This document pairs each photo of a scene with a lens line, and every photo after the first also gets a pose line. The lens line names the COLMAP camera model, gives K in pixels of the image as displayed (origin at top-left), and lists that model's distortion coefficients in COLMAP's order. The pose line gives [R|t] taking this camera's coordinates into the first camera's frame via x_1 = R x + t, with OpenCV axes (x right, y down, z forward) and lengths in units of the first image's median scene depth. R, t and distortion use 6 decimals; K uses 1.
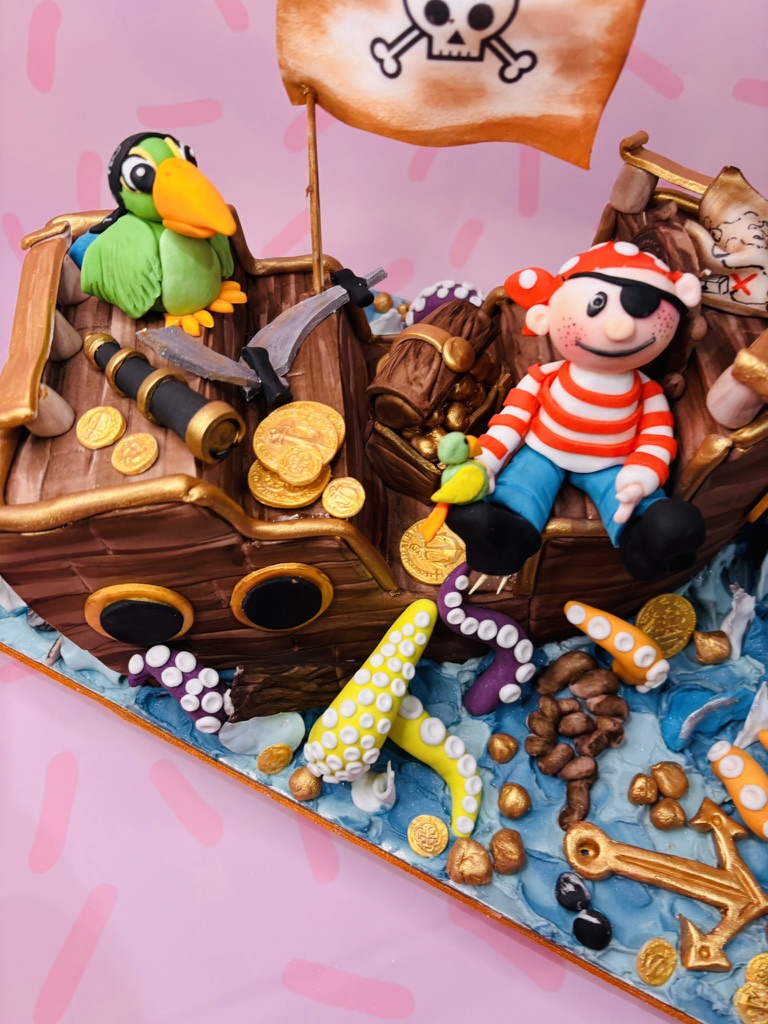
lens RADIAL K [[813.1, 0, 384.0], [0, 813.1, 512.0], [0, 0, 1]] dist [-0.000300, -0.004947]
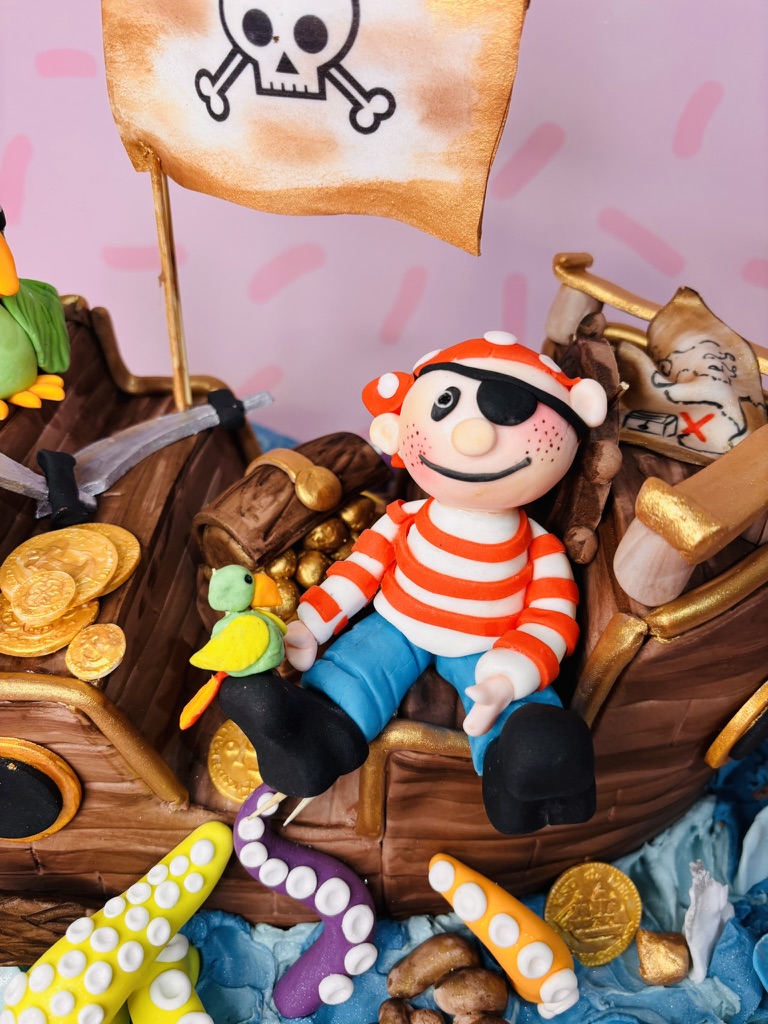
lens RADIAL K [[799.5, 0, 384.0], [0, 799.5, 512.0], [0, 0, 1]] dist [-0.007753, -0.011658]
pose [[0.990264, 0.098802, -0.098054, 0.245534], [-0.121110, 0.958790, -0.257009, 0.013584], [0.068620, 0.266383, 0.961422, 0.313235]]
